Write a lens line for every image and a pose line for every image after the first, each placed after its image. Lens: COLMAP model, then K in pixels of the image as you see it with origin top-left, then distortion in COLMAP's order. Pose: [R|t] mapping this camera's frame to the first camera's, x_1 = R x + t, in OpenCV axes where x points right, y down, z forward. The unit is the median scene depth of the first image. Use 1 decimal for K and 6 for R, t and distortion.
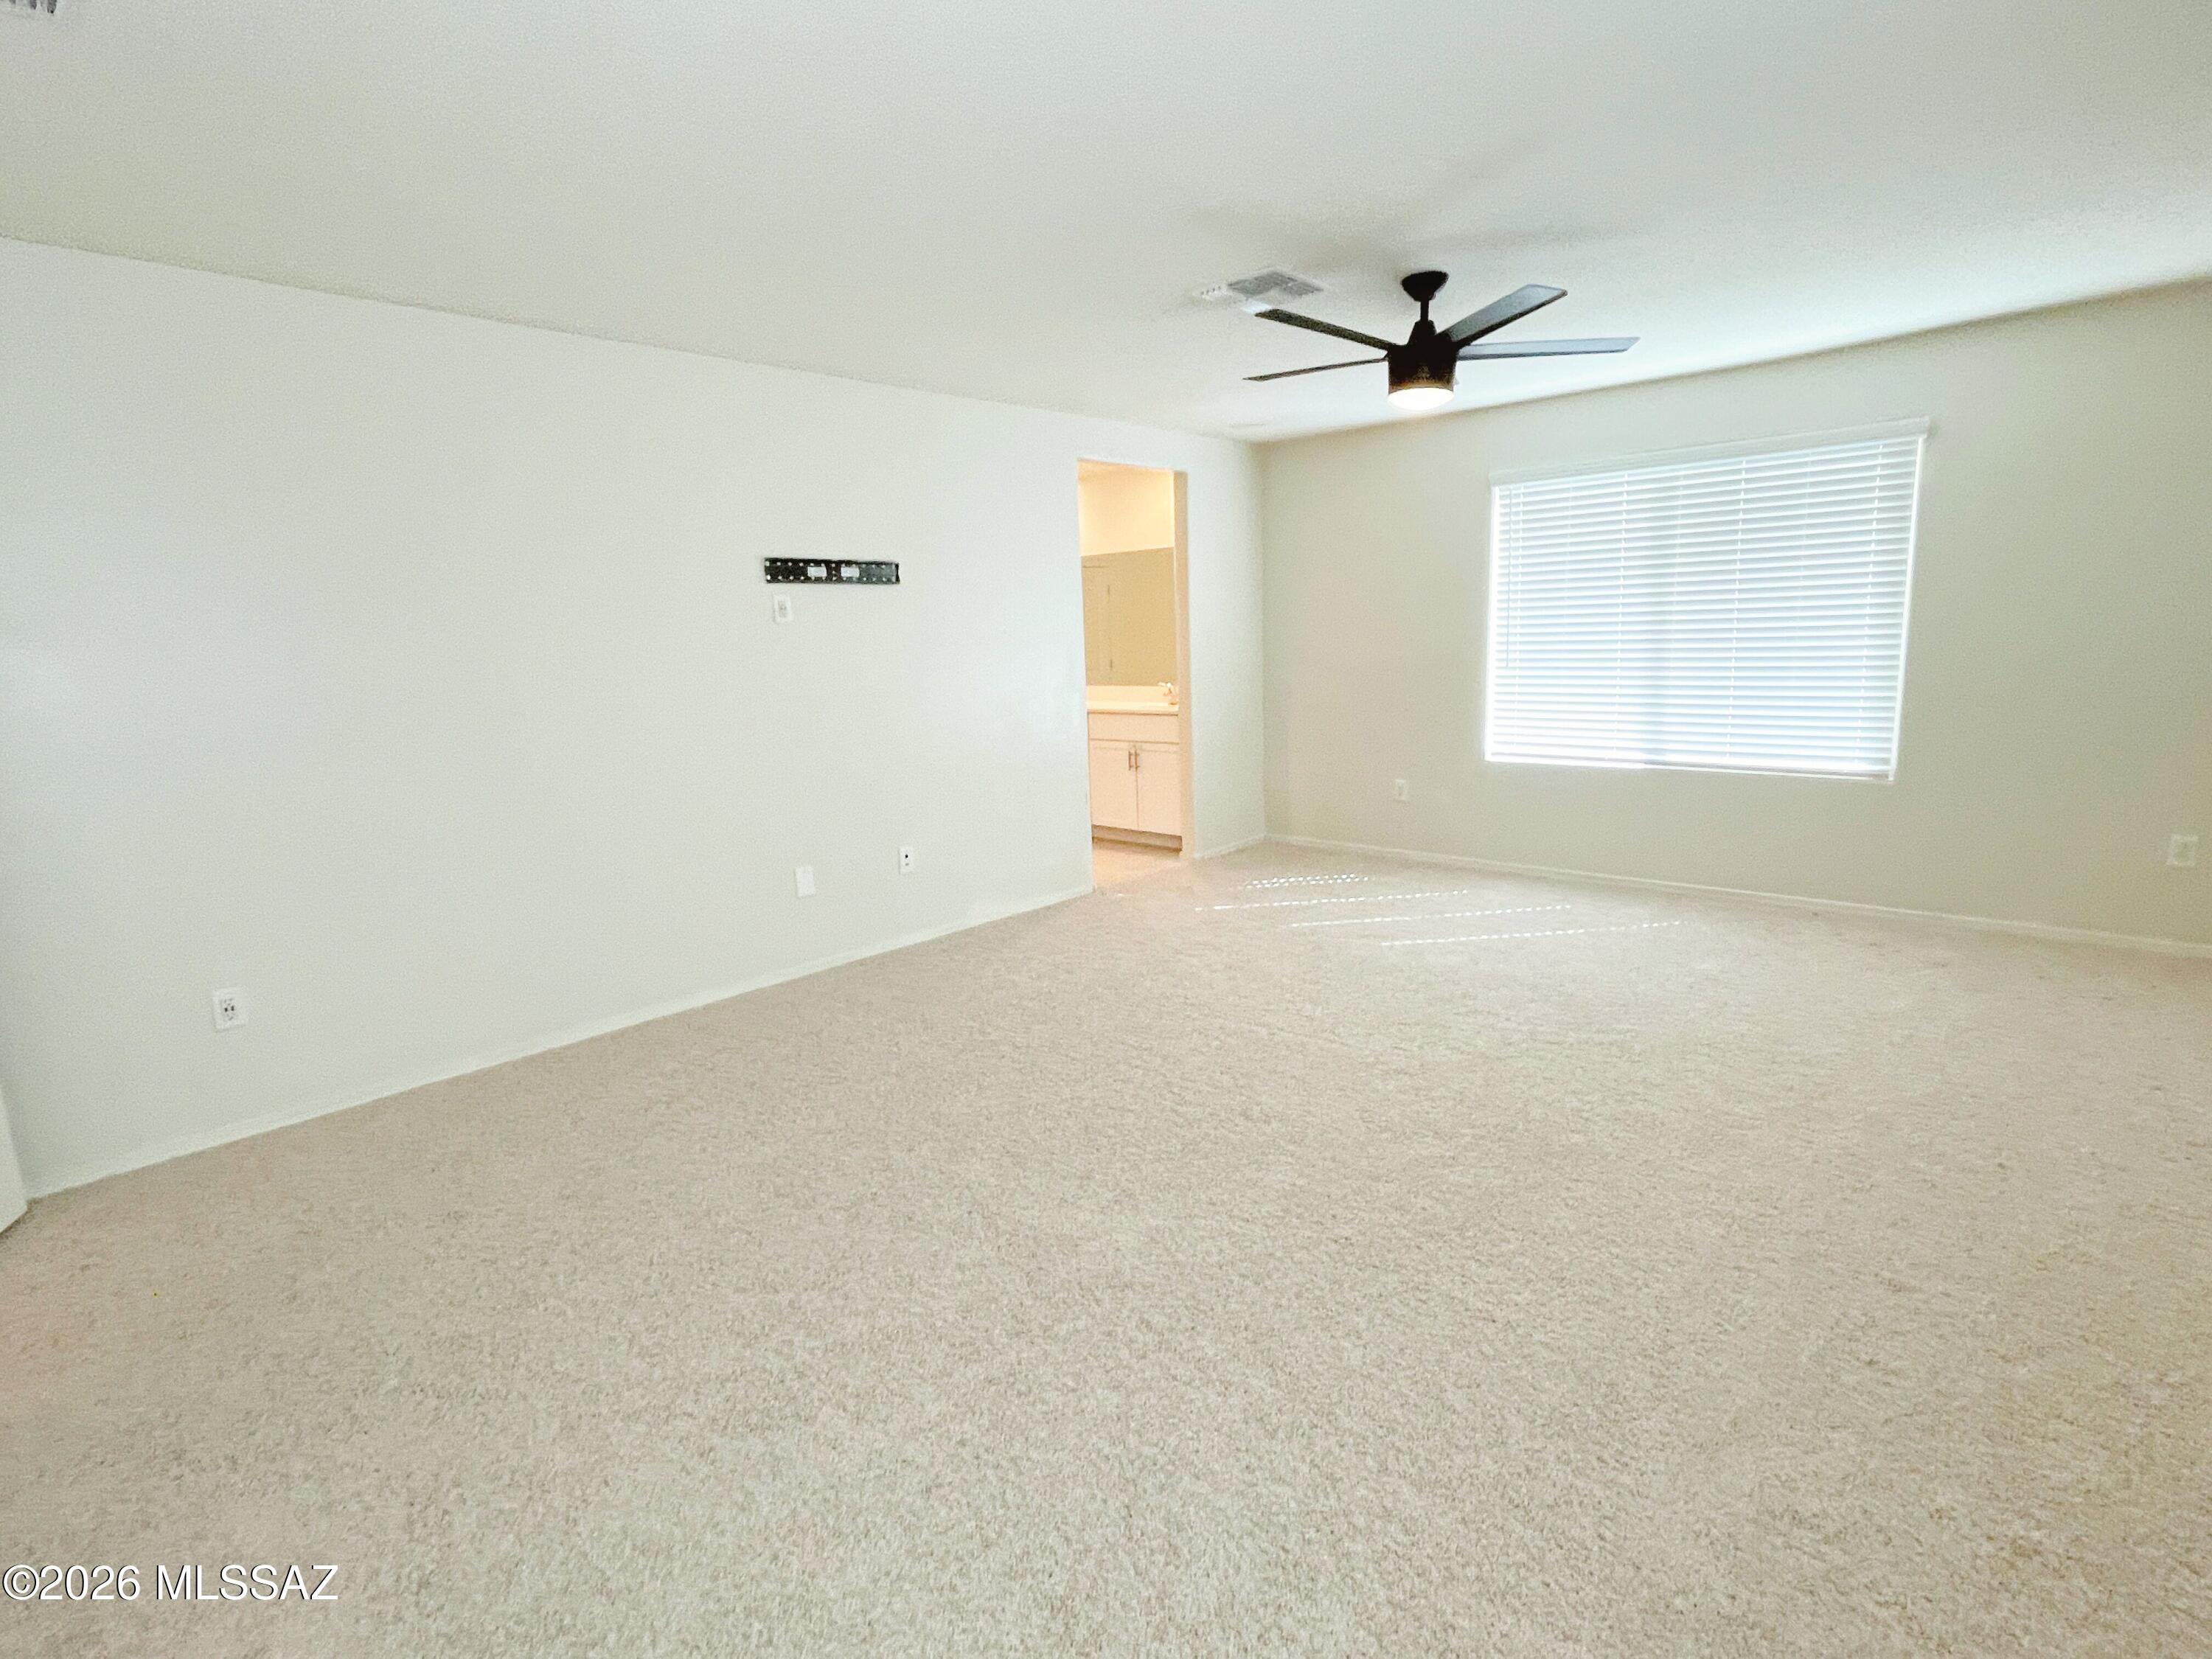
lens RADIAL K [[1111.4, 0, 1106.6], [0, 1111.4, 830.0], [0, 0, 1]] dist [-0.001646, -0.000100]
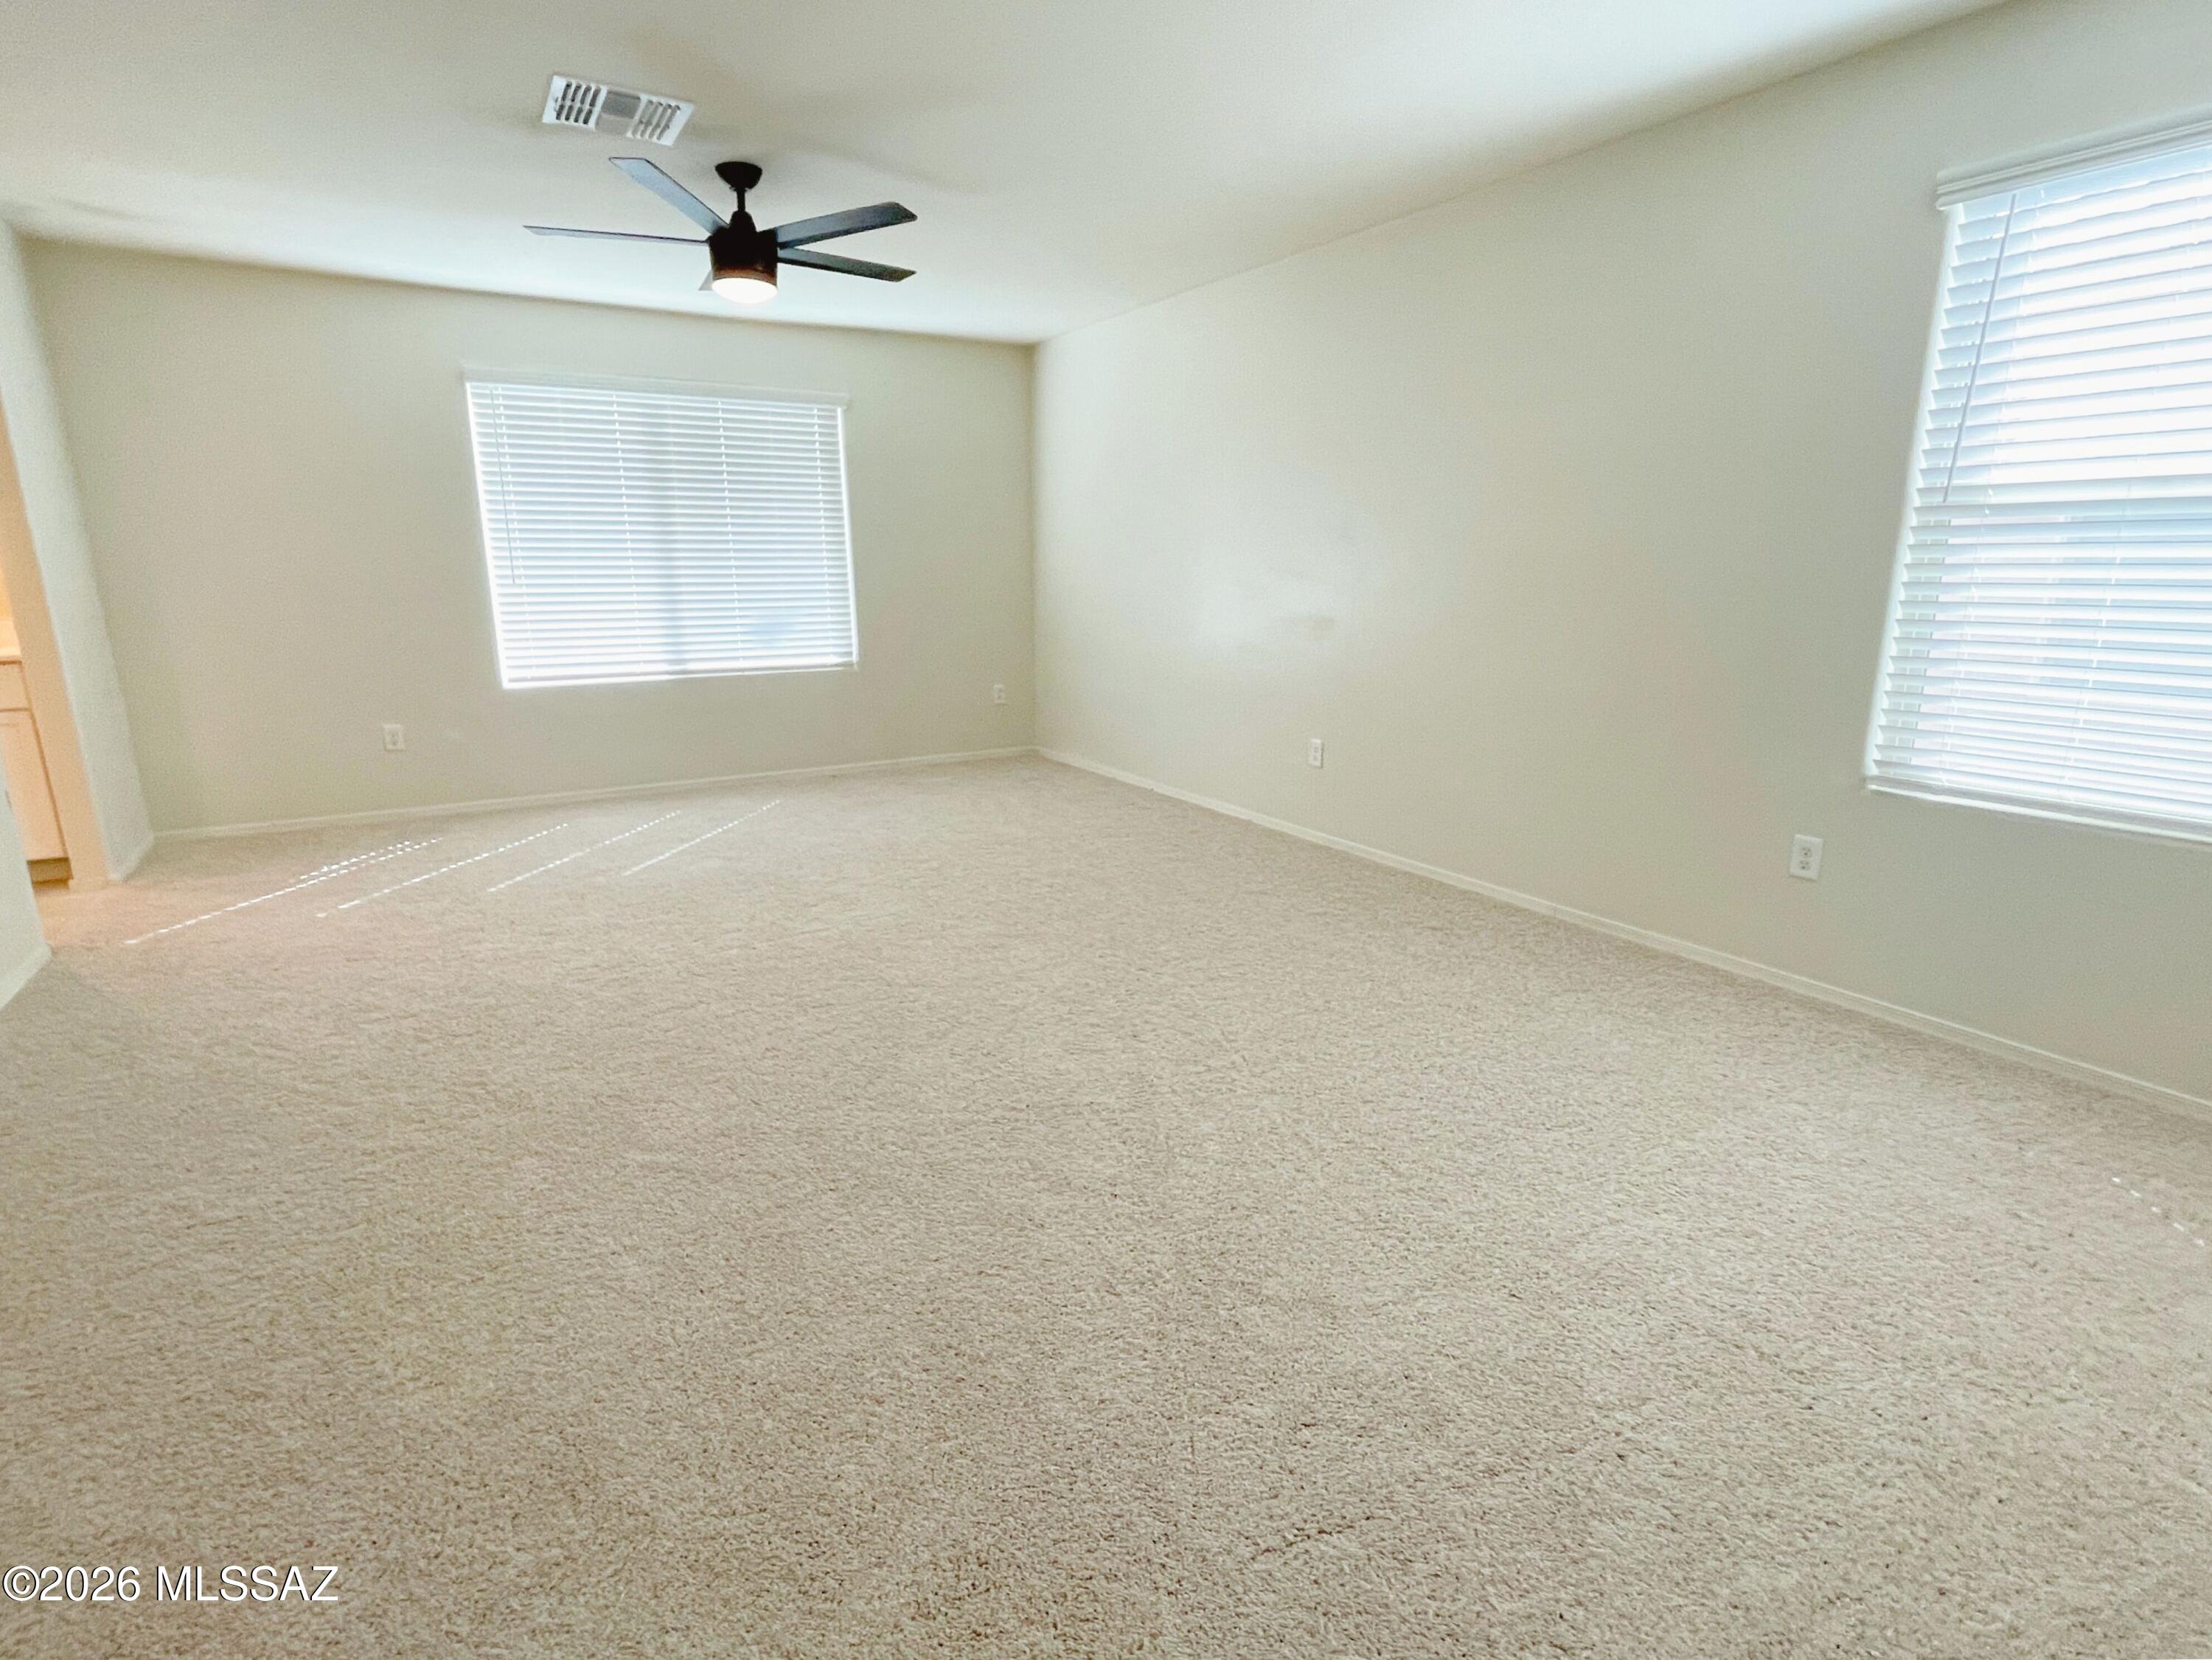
lens RADIAL K [[1111.5, 0, 1106.6], [0, 1111.5, 830.5], [0, 0, 1]] dist [-0.001646, -0.000100]
pose [[0.267985, -0.194038, 0.943681, -0.513529], [0.165365, 0.974236, 0.153360, -0.008574], [-0.949125, 0.114953, 0.293168, 0.341193]]
